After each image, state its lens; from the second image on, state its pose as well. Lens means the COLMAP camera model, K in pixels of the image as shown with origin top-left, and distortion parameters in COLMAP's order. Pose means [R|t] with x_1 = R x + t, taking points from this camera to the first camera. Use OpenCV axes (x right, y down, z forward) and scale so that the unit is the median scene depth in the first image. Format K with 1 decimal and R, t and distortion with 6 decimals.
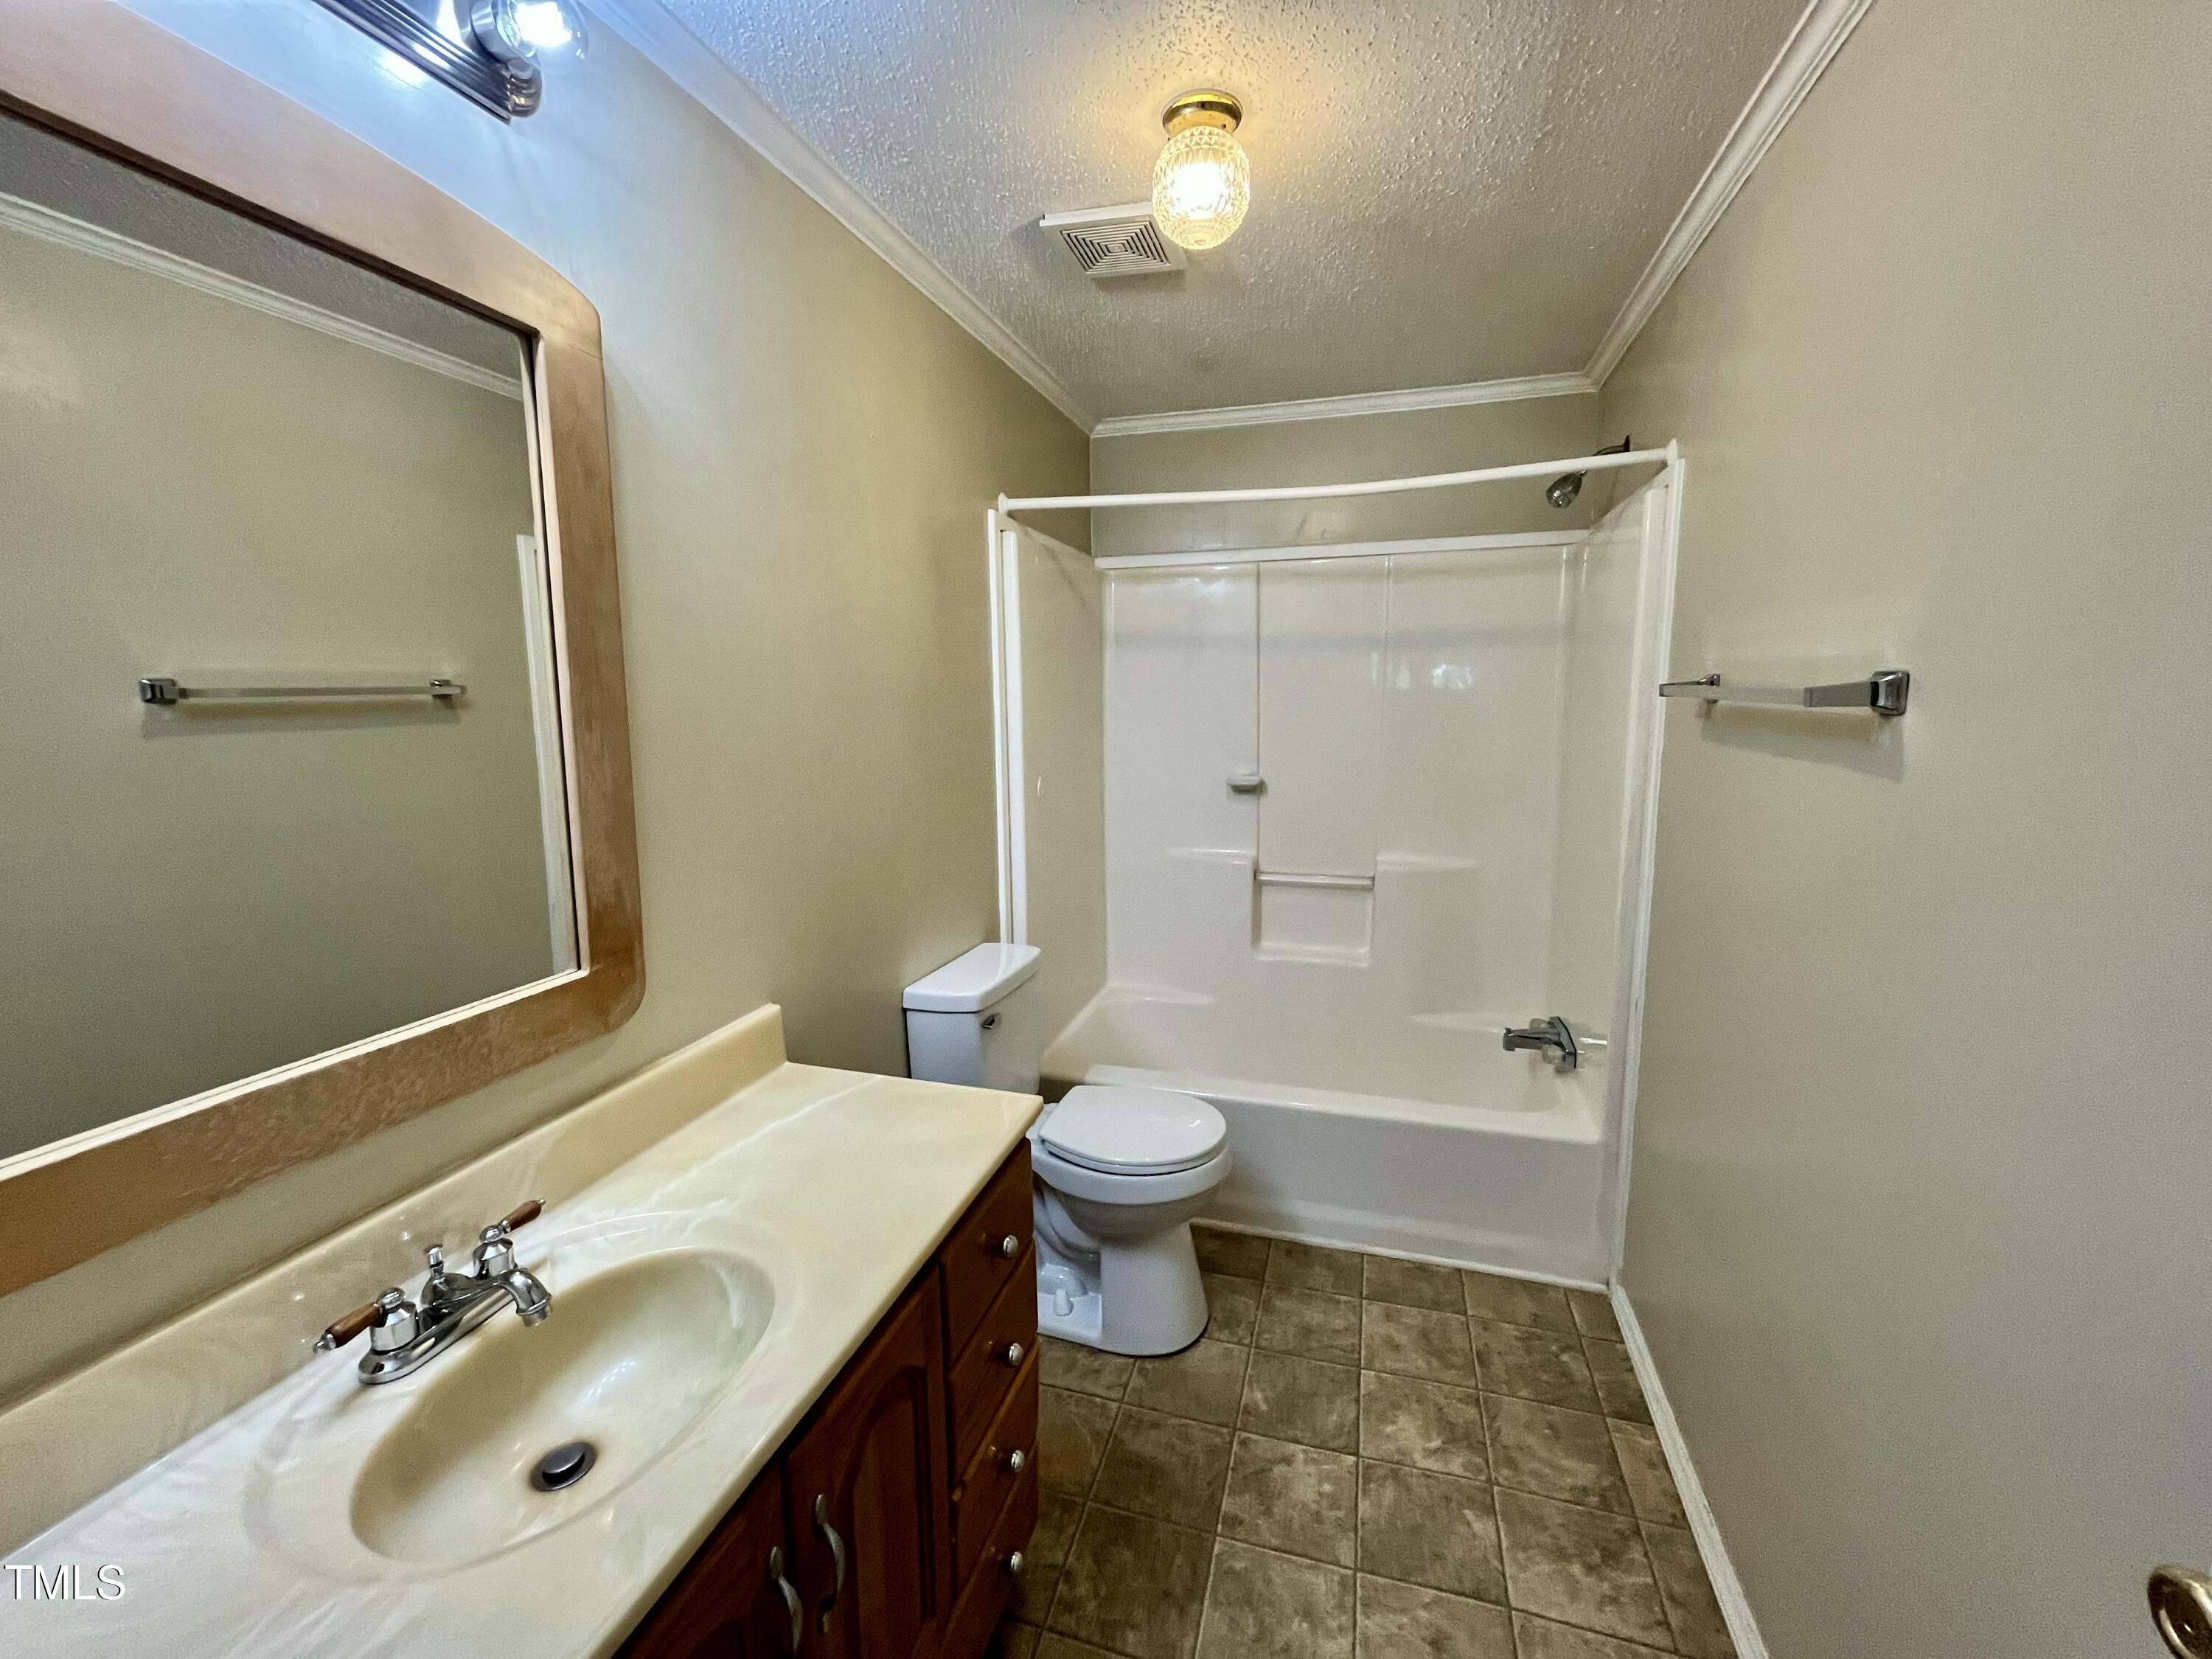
lens RADIAL K [[896.6, 0, 1108.8], [0, 896.6, 823.7], [0, 0, 1]] dist [-0.002334, -0.000018]
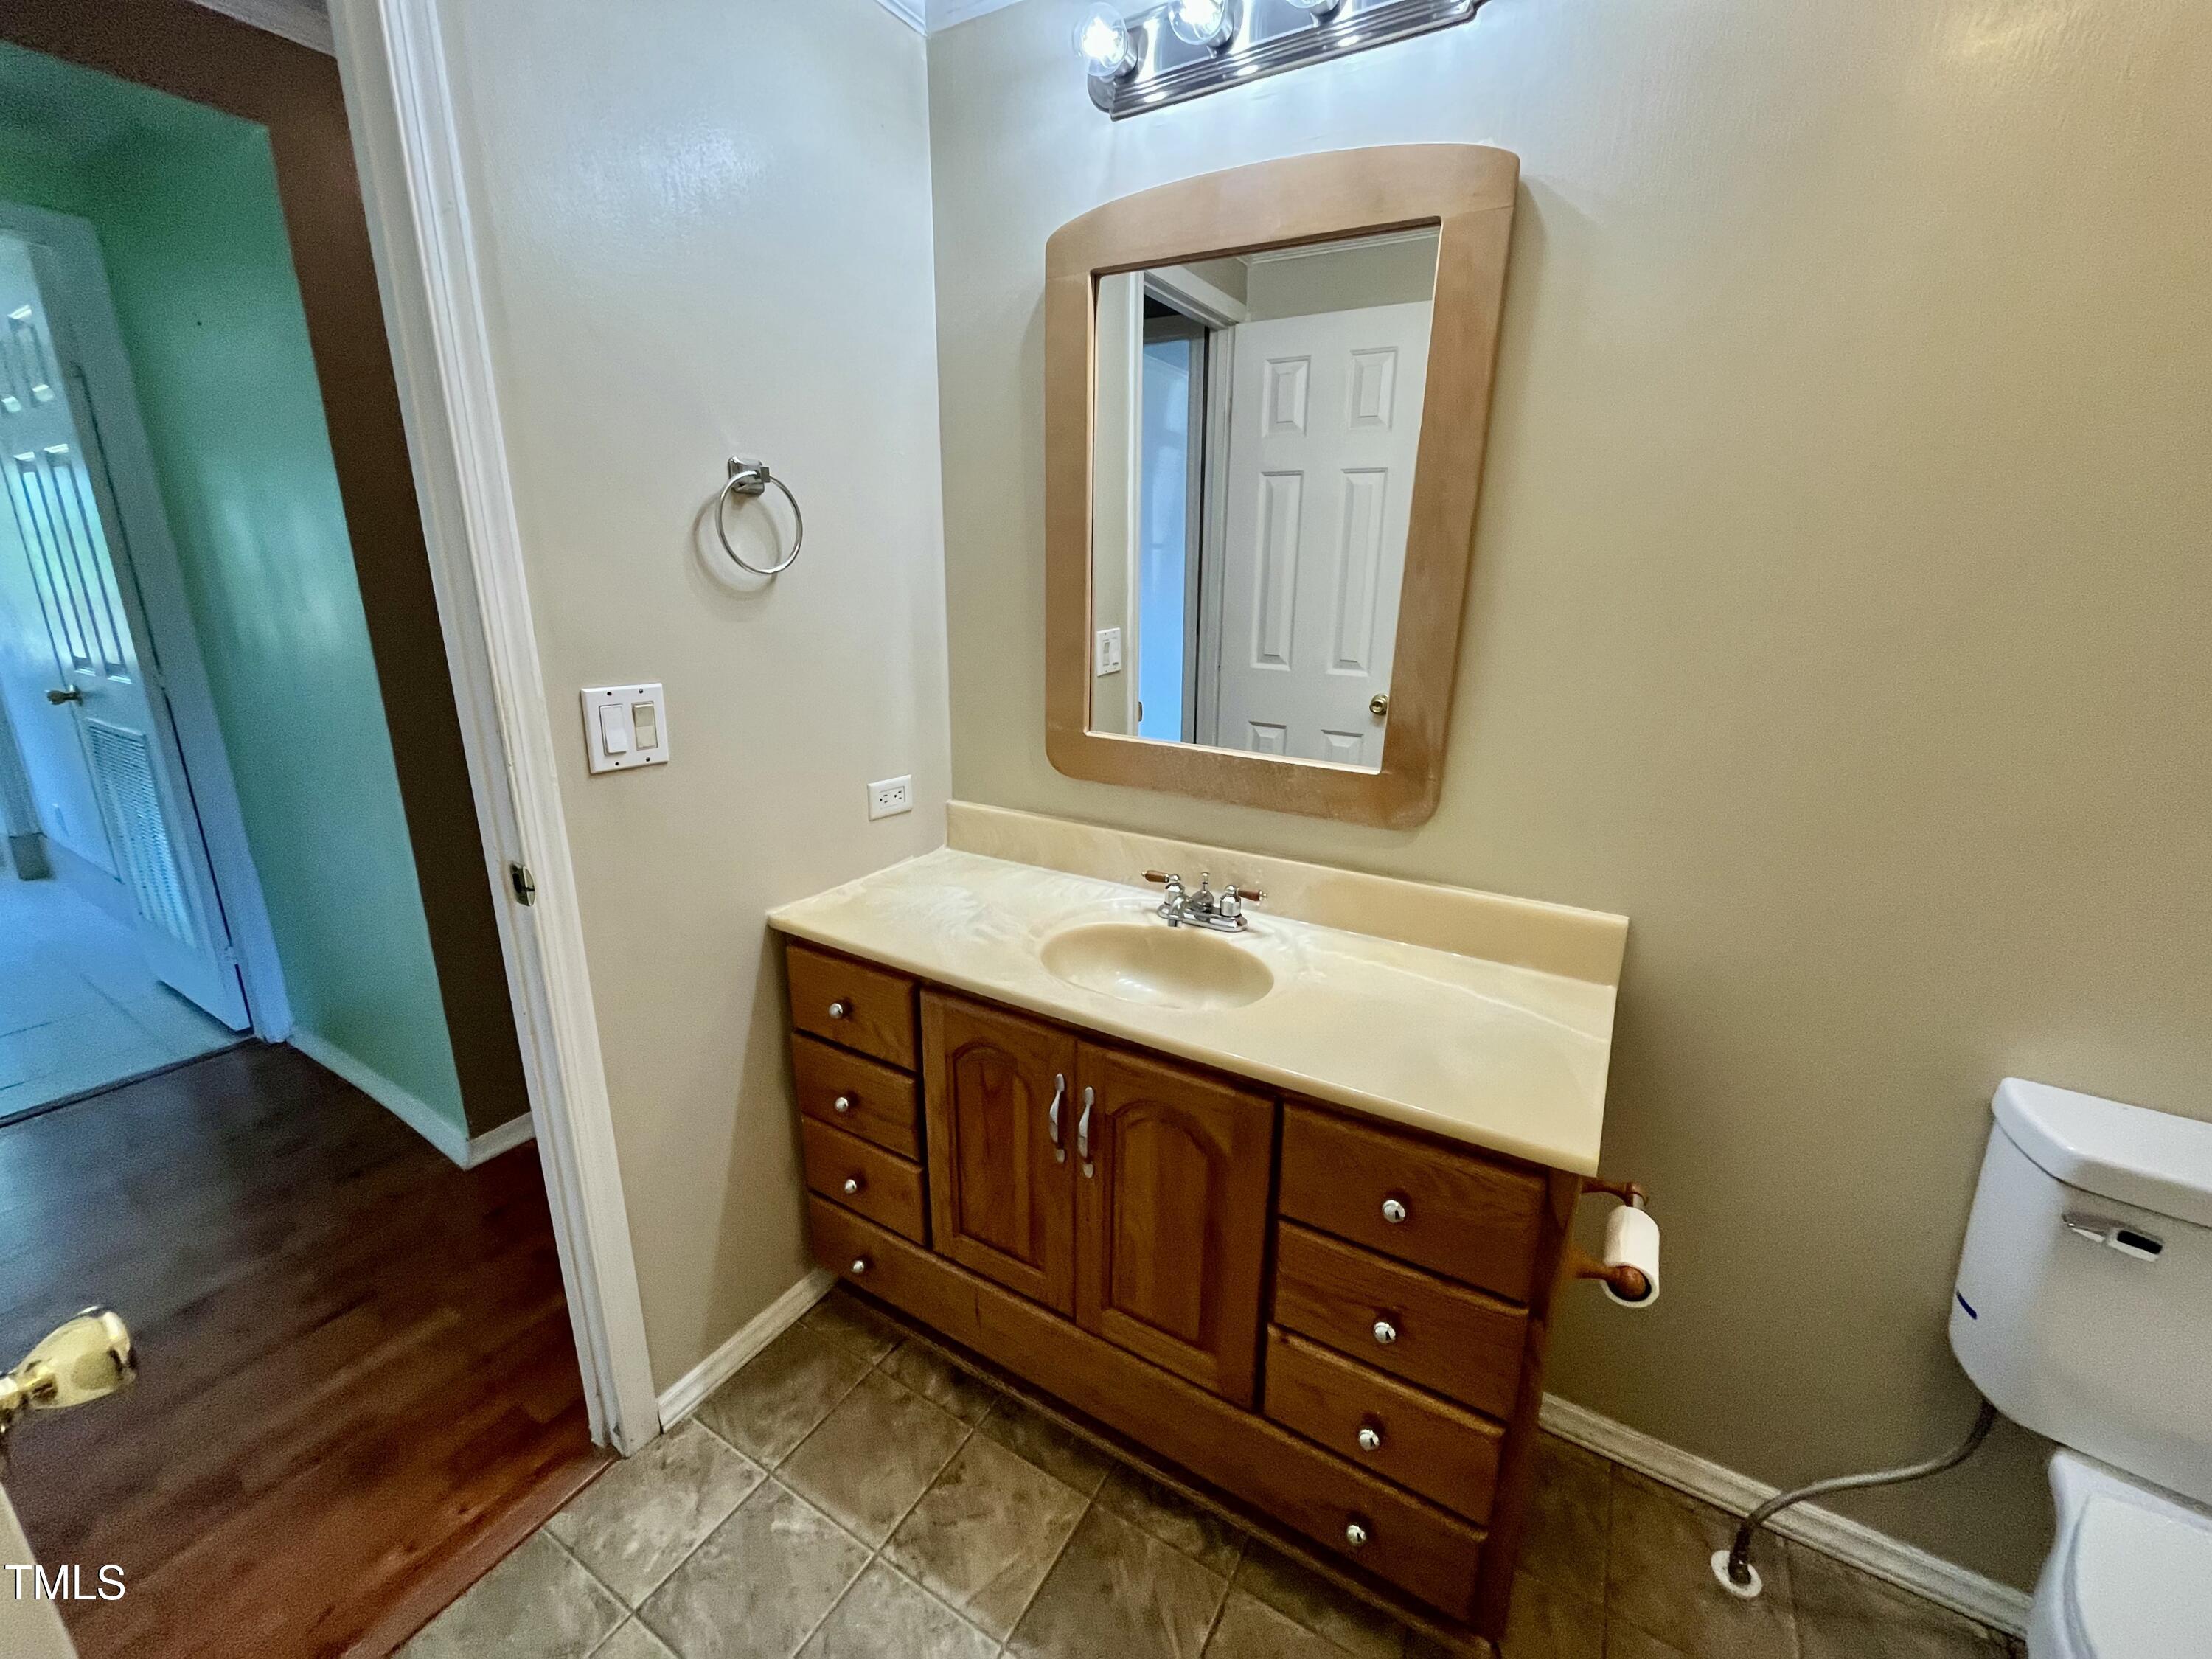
lens RADIAL K [[896.6, 0, 1107.6], [0, 896.6, 814.8], [0, 0, 1]] dist [-0.002334, -0.000018]
pose [[-0.239780, 0.270437, -0.932400, 0.730036], [-0.150004, 0.938564, 0.310801, -0.117064], [0.959168, 0.214388, -0.184482, 0.935093]]
